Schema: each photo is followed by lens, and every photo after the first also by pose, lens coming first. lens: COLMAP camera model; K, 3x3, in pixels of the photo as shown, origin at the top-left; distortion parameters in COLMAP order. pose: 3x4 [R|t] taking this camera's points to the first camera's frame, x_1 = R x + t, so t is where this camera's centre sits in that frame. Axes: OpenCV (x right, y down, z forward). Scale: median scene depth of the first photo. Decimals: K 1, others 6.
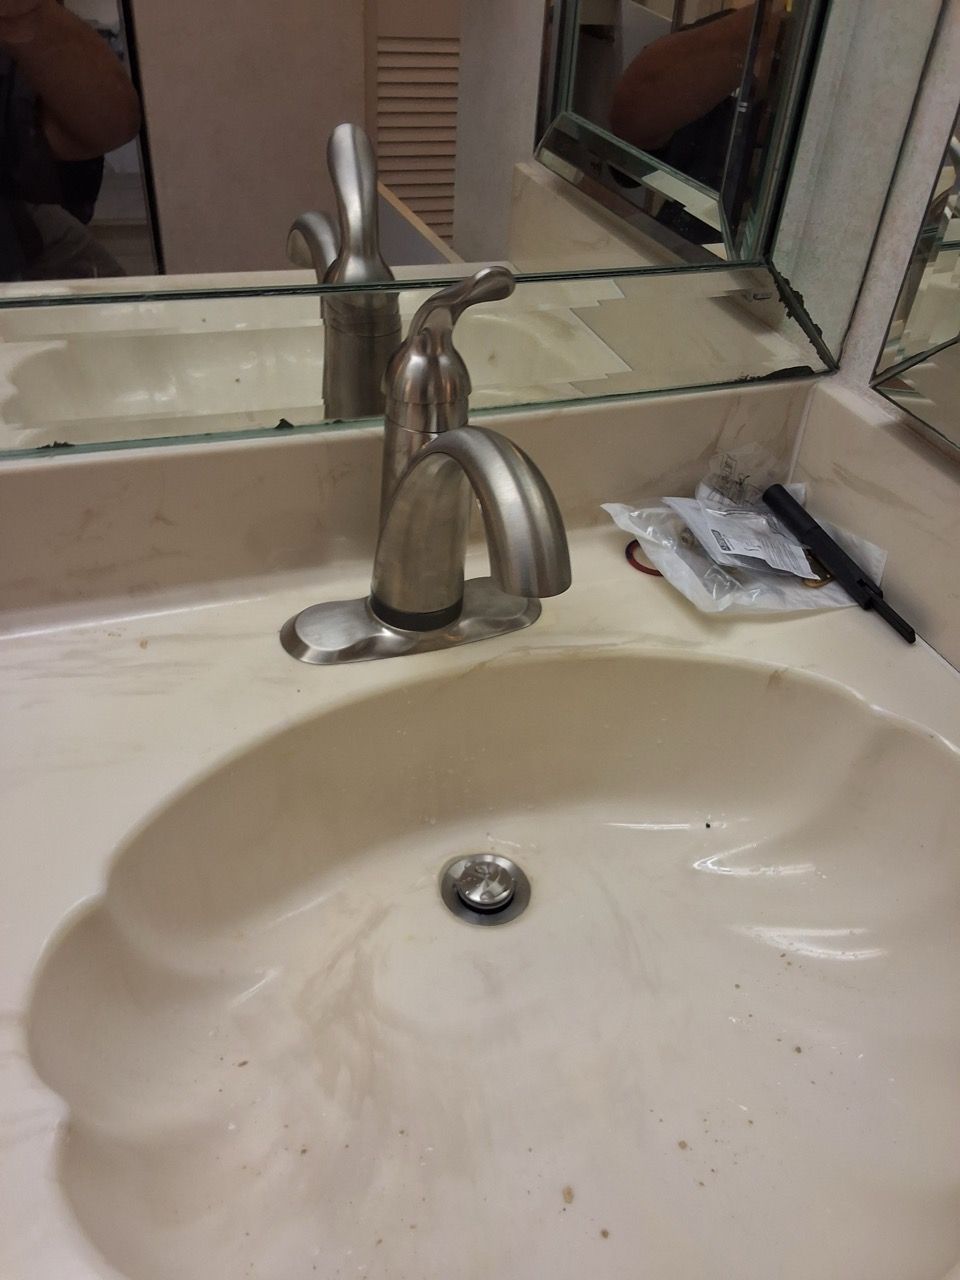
lens RADIAL K [[1014.4, 0, 479.4], [0, 1014.4, 644.1], [0, 0, 1]] dist [0.100063, -0.135464]
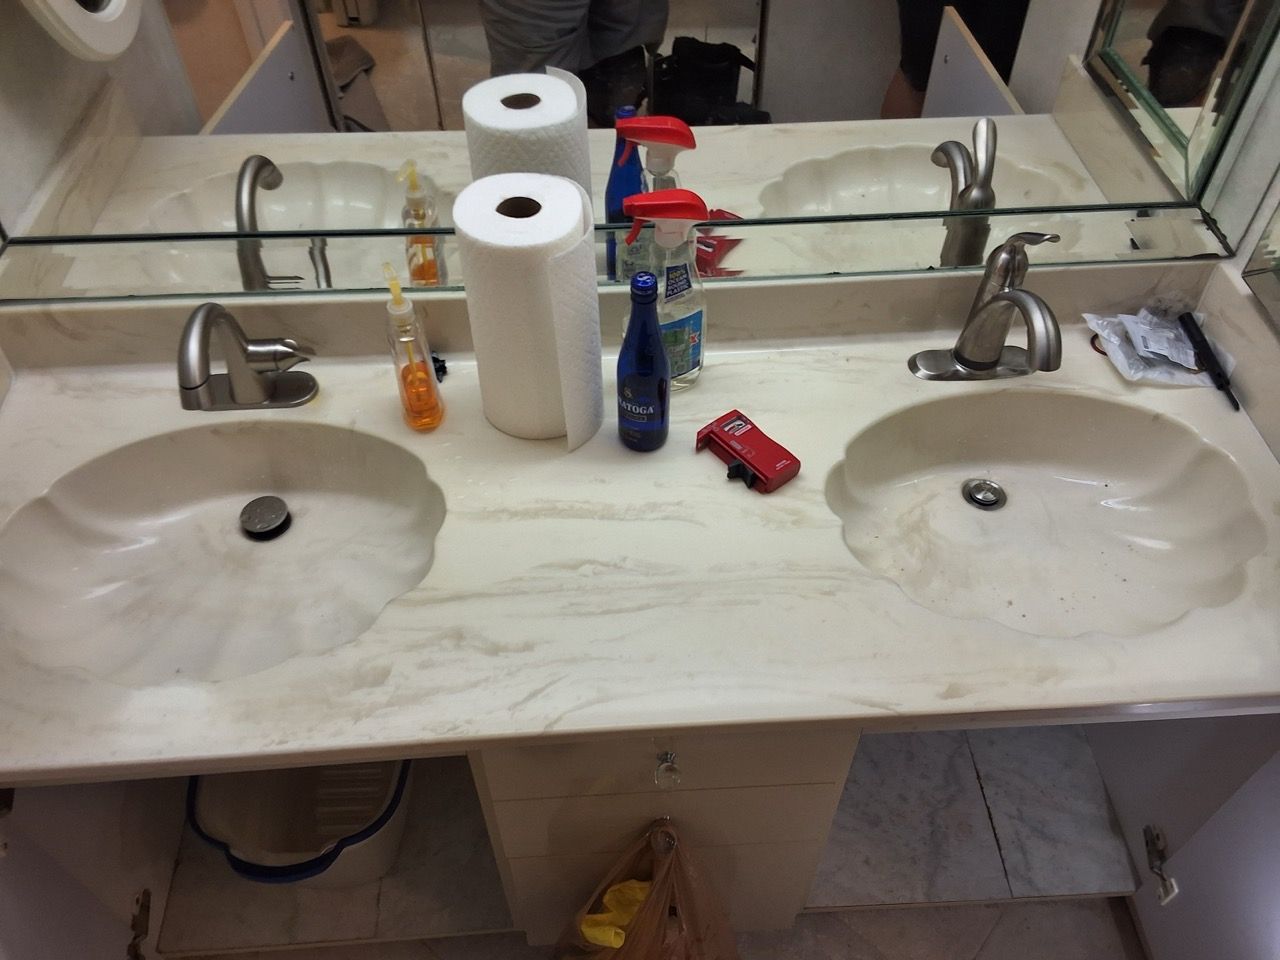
lens RADIAL K [[1014.4, 0, 621.2], [0, 1014.4, 472.2], [0, 0, 1]] dist [0.100063, -0.135464]
pose [[0.951773, 0.167361, -0.257136, -0.168503], [-0.128335, 0.978441, 0.161812, -0.052897], [0.278674, -0.121008, 0.952732, -1.208540]]
